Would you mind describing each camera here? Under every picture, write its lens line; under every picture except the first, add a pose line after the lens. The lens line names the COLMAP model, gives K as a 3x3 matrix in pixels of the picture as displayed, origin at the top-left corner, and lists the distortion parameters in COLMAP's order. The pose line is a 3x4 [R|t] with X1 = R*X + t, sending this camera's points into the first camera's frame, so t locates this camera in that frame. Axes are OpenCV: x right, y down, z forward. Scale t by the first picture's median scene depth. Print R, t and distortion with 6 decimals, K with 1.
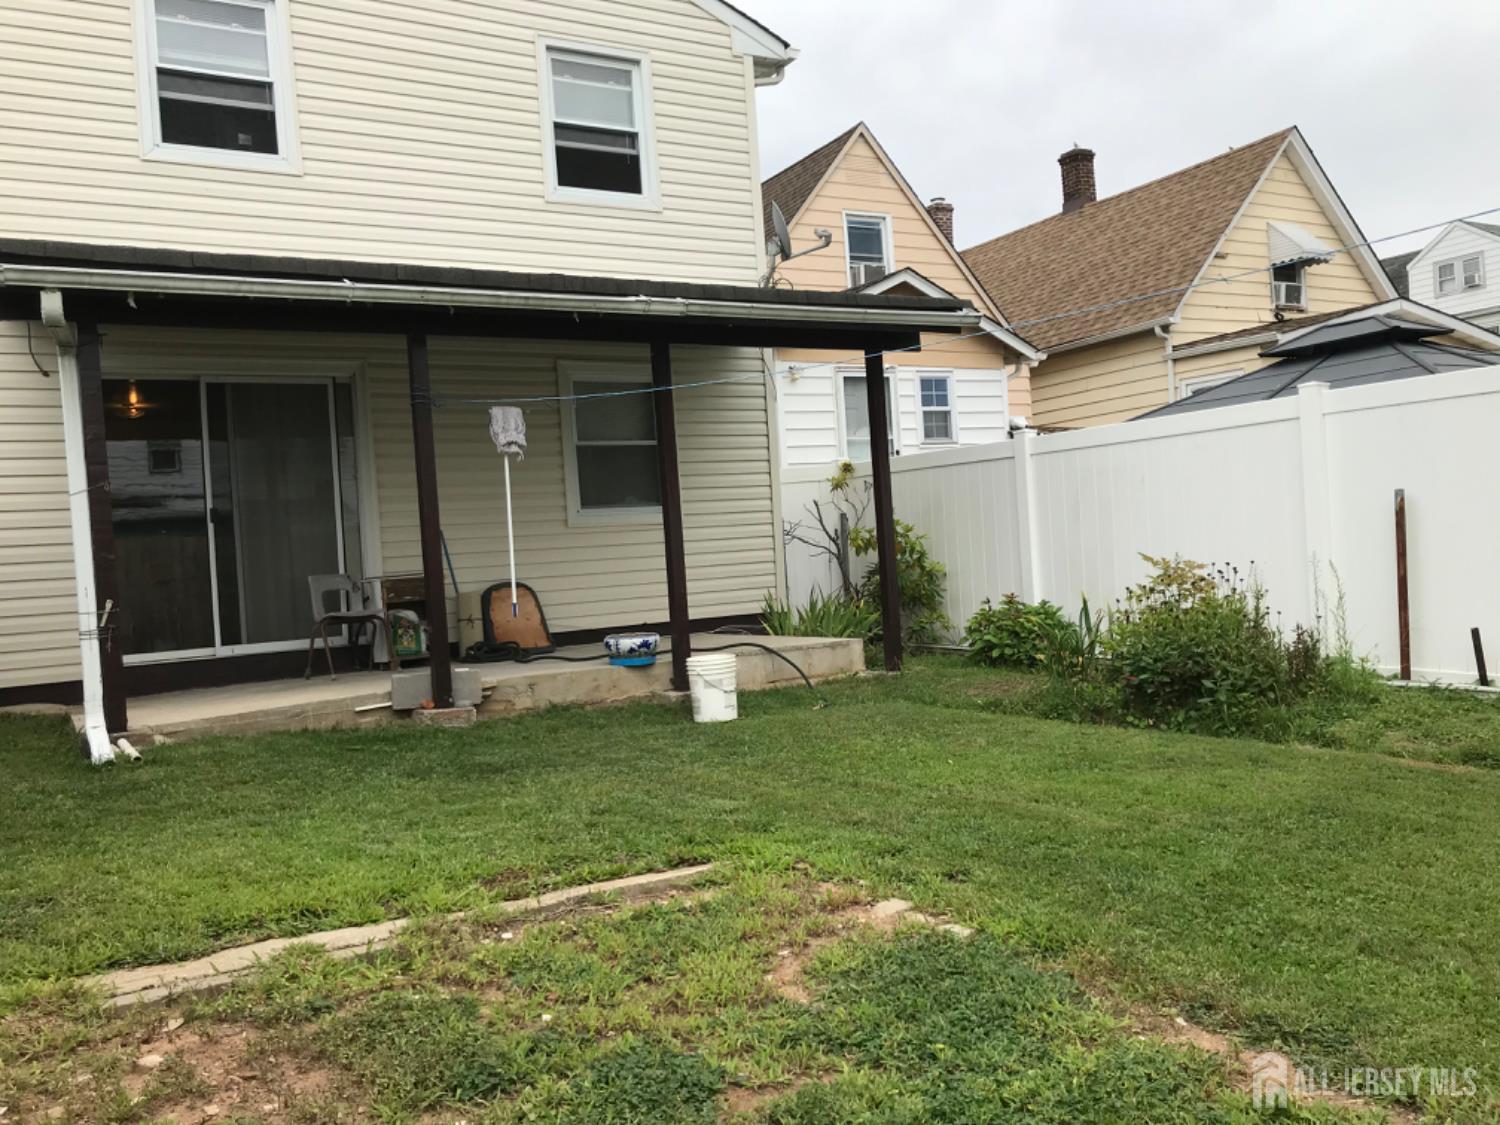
lens RADIAL K [[1212.0, 0, 716.4], [0, 1212.0, 561.2], [0, 0, 1]] dist [0.078116, -0.126575]
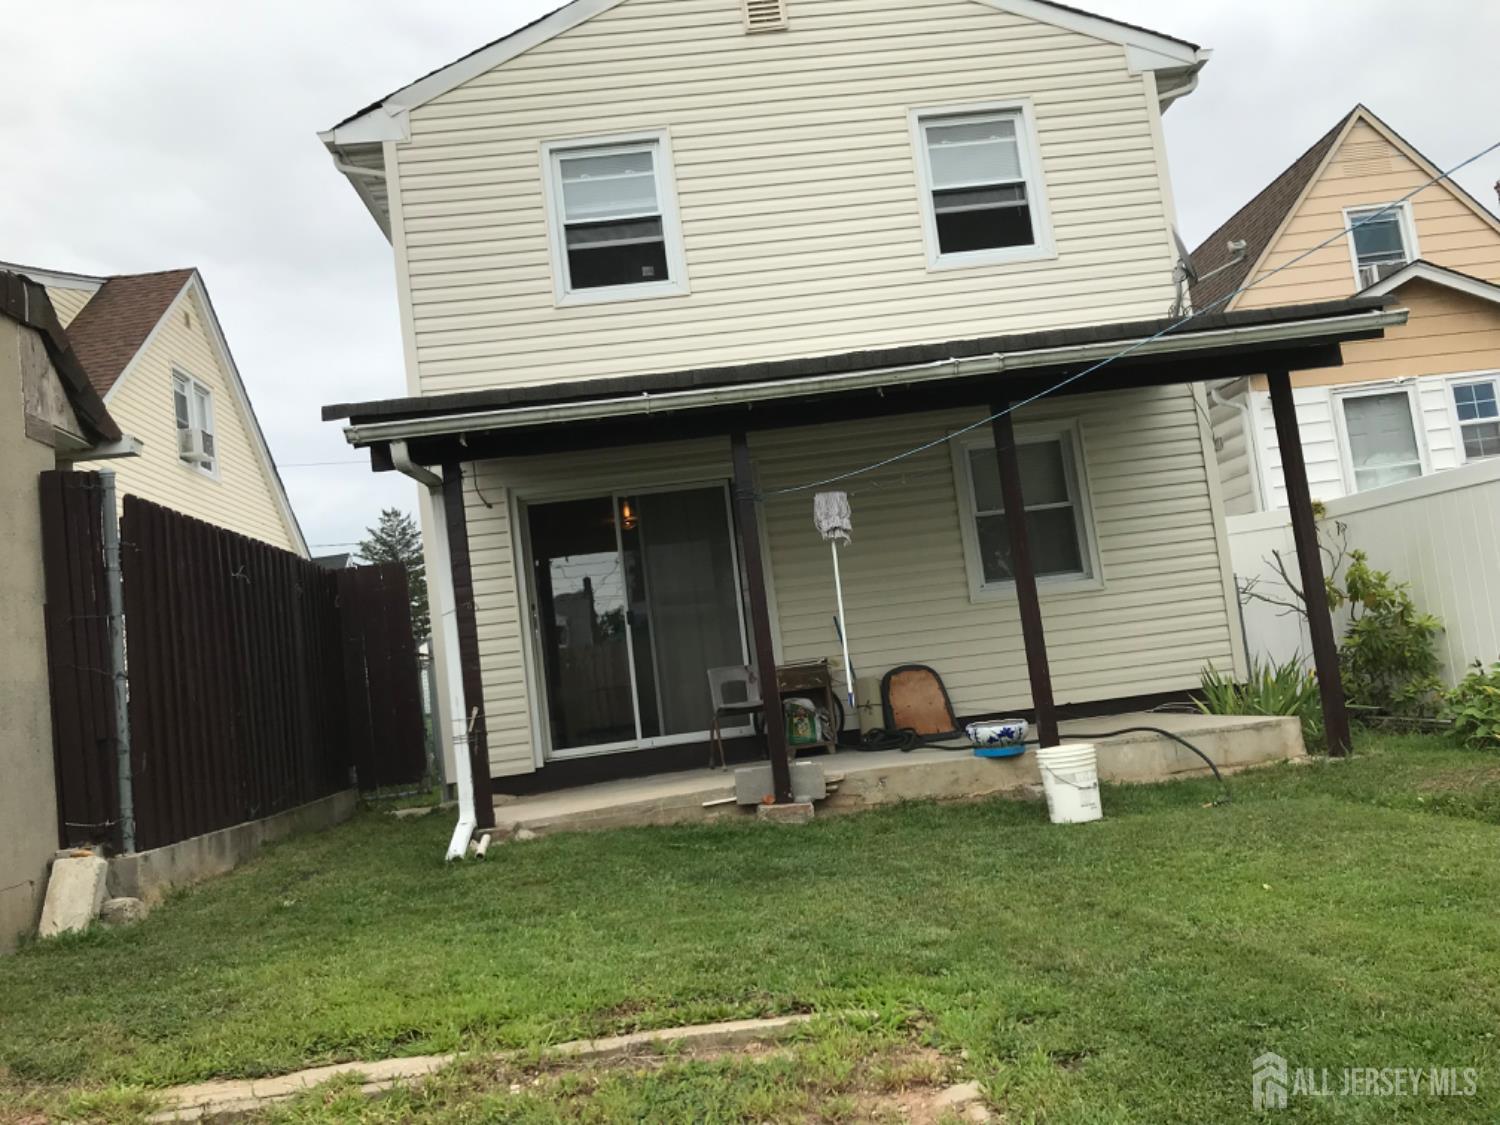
lens RADIAL K [[1212.0, 0, 716.4], [0, 1212.0, 561.2], [0, 0, 1]] dist [0.078116, -0.126575]
pose [[0.893915, -0.084632, -0.440175, 0.137790], [0.059196, 0.995702, -0.071226, -0.006039], [0.444311, 0.037614, 0.895083, 0.070459]]
